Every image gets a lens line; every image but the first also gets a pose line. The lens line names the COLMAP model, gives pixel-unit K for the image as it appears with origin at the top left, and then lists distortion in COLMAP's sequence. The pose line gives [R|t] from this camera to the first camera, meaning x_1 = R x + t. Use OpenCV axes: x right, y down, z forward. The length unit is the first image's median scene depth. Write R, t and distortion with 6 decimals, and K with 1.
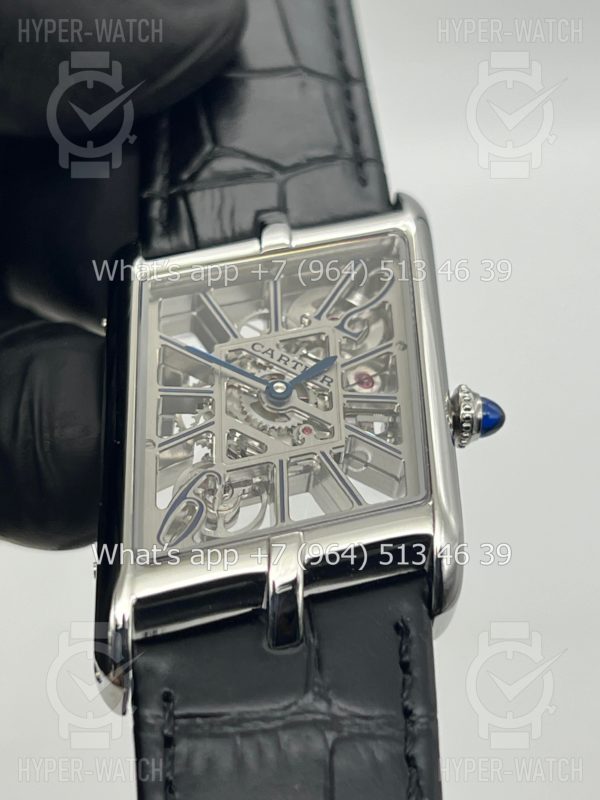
lens RADIAL K [[1785.0, 0, 300.0], [0, 1785.0, 400.0], [0, 0, 1]] dist [0.004395, -0.029178]
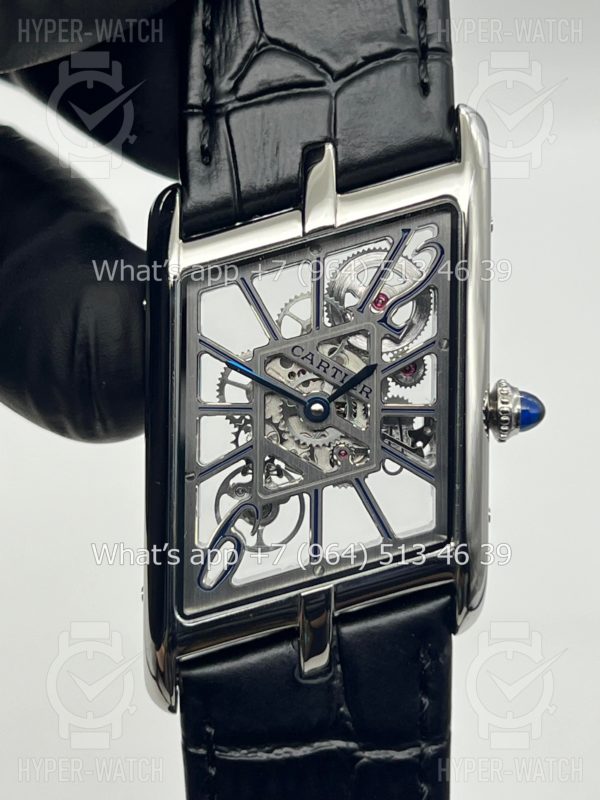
lens RADIAL K [[1790.4, 0, 300.0], [0, 1790.4, 400.0], [0, 0, 1]] dist [0.105519, 0.194830]
pose [[0.996382, 0.044389, -0.072476, 0.051991], [0.008718, 0.794890, 0.606691, -0.624283], [0.084541, -0.605127, 0.791627, 0.200814]]
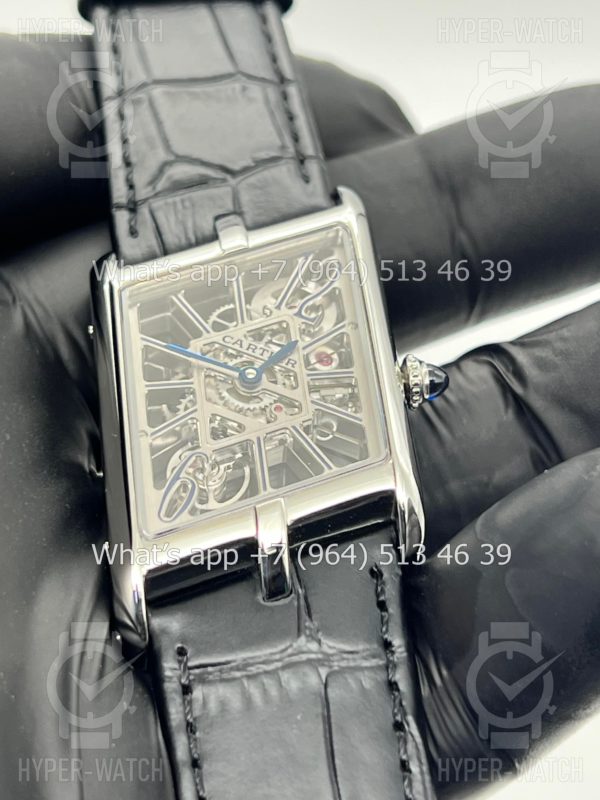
lens RADIAL K [[1790.4, 0, 300.0], [0, 1790.4, 400.0], [0, 0, 1]] dist [0.105519, 0.194830]
pose [[0.995351, -0.094551, 0.018333, -0.002621], [0.093815, 0.994881, 0.037554, -0.030191], [-0.021790, -0.035659, 0.999126, -0.149308]]
